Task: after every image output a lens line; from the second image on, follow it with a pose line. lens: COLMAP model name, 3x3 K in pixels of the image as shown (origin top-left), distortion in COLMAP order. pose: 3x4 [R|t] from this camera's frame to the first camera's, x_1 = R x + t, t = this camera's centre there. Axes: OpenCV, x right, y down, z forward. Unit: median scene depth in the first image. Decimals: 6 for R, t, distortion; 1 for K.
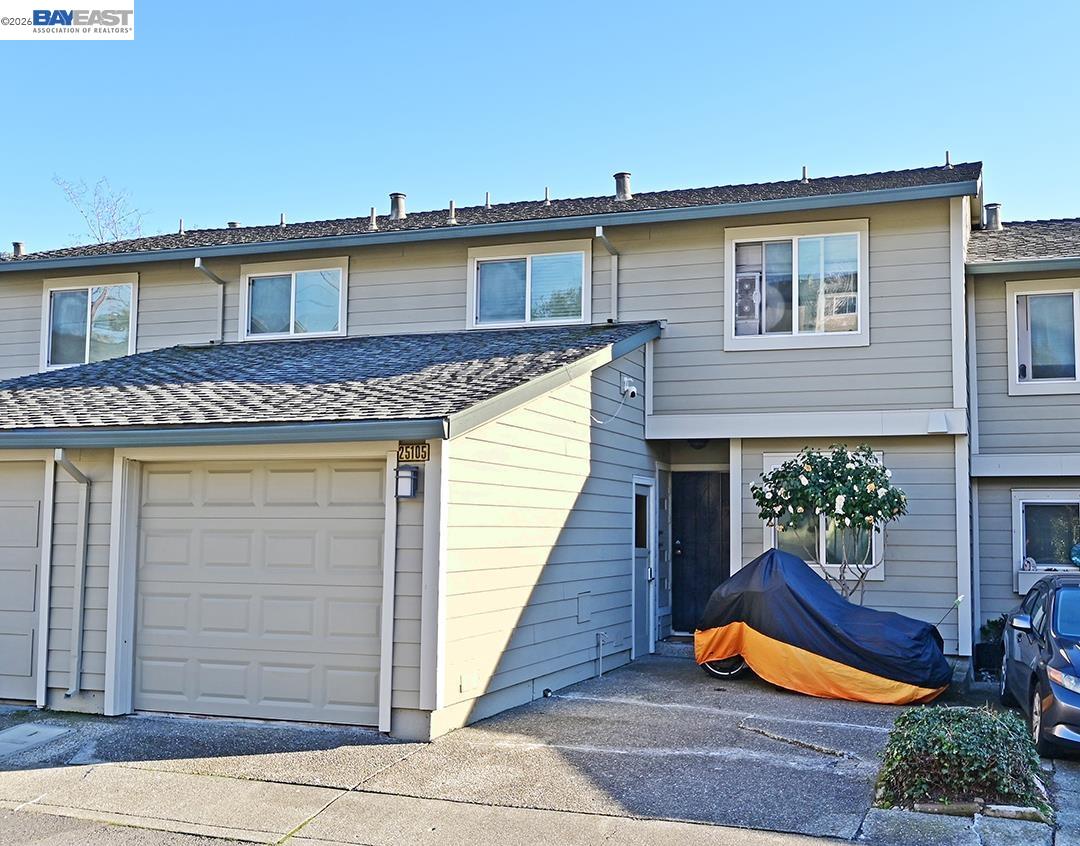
lens RADIAL K [[1217.9, 0, 540.5], [0, 1217.9, 430.0], [0, 0, 1]] dist [0.006114, 0.000000]
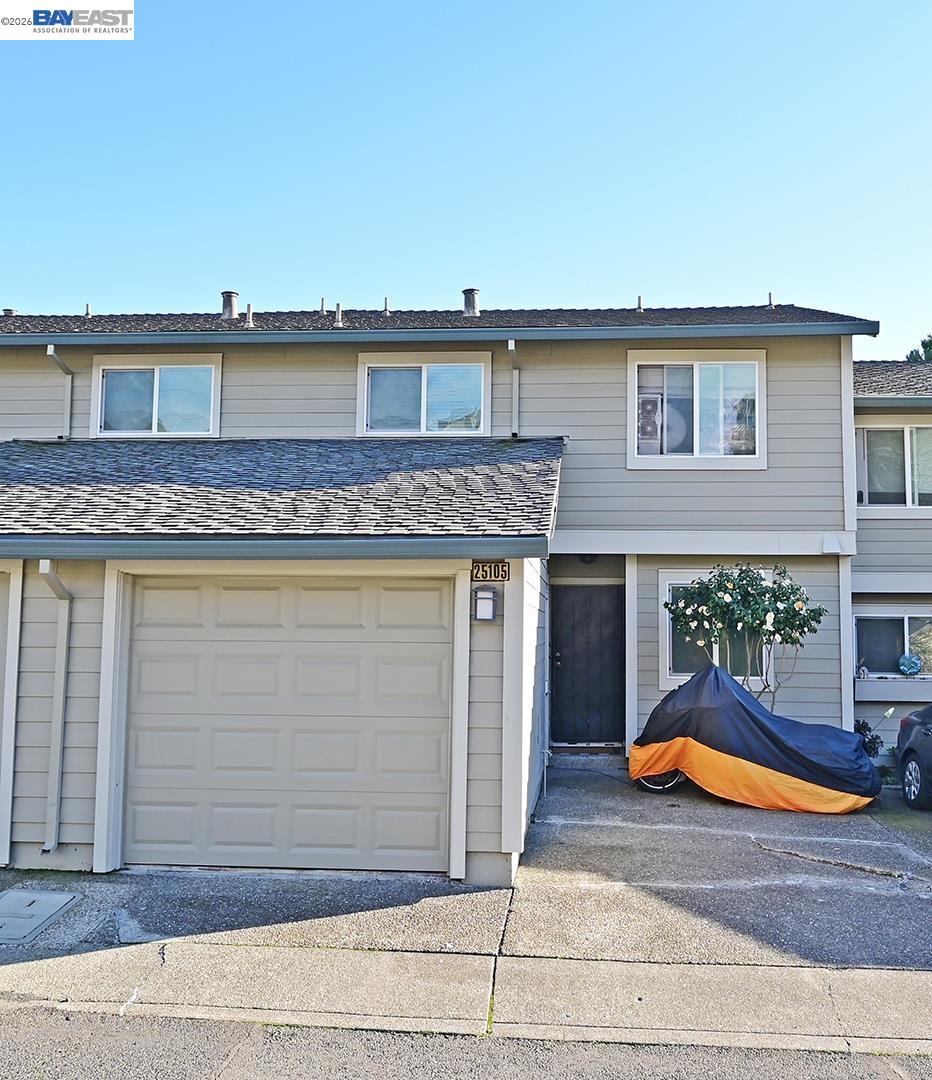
lens RADIAL K [[1122.2, 0, 466.4], [0, 1122.2, 530.7], [0, 0, 1]] dist [0.000117, 0.000000]
pose [[0.965201, 0.022694, 0.260524, -0.252367], [-0.021906, 0.999742, -0.005928, -0.005087], [-0.260592, 0.000015, 0.965449, 0.138799]]
